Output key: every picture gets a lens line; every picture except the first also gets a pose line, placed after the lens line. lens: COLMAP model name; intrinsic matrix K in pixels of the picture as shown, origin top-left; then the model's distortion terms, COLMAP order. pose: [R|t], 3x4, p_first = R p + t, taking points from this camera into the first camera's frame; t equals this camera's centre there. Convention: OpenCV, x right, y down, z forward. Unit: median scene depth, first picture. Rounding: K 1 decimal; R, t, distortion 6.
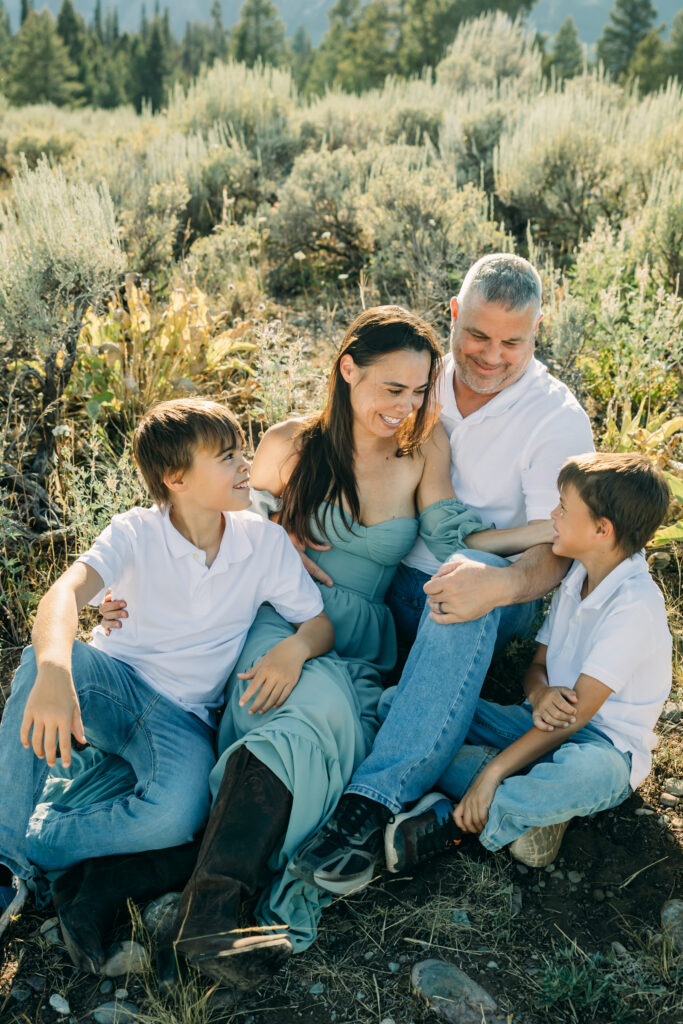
lens RADIAL K [[998.8, 0, 341.5], [0, 998.8, 512.0], [0, 0, 1]] dist [0.014937, -0.006673]
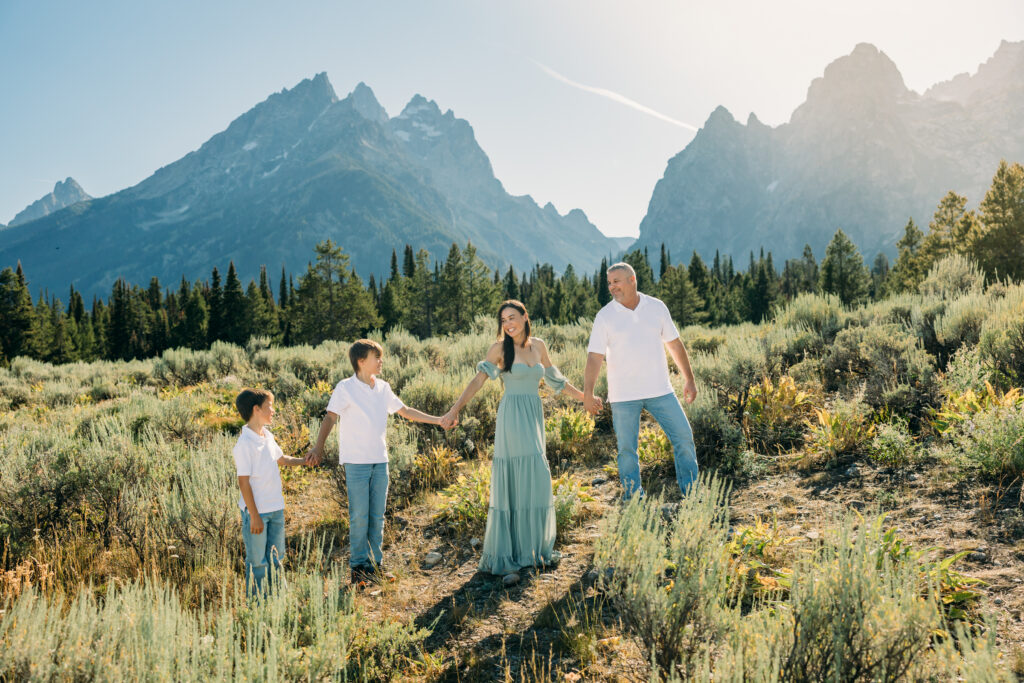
lens RADIAL K [[1060.7, 0, 512.0], [0, 1060.7, 341.5], [0, 0, 1]] dist [0.002996, -0.007787]
pose [[0.919047, -0.075404, -0.386867, 0.052759], [-0.071072, 0.933736, -0.350835, 0.141324], [0.387686, 0.349930, 0.852789, -0.332905]]
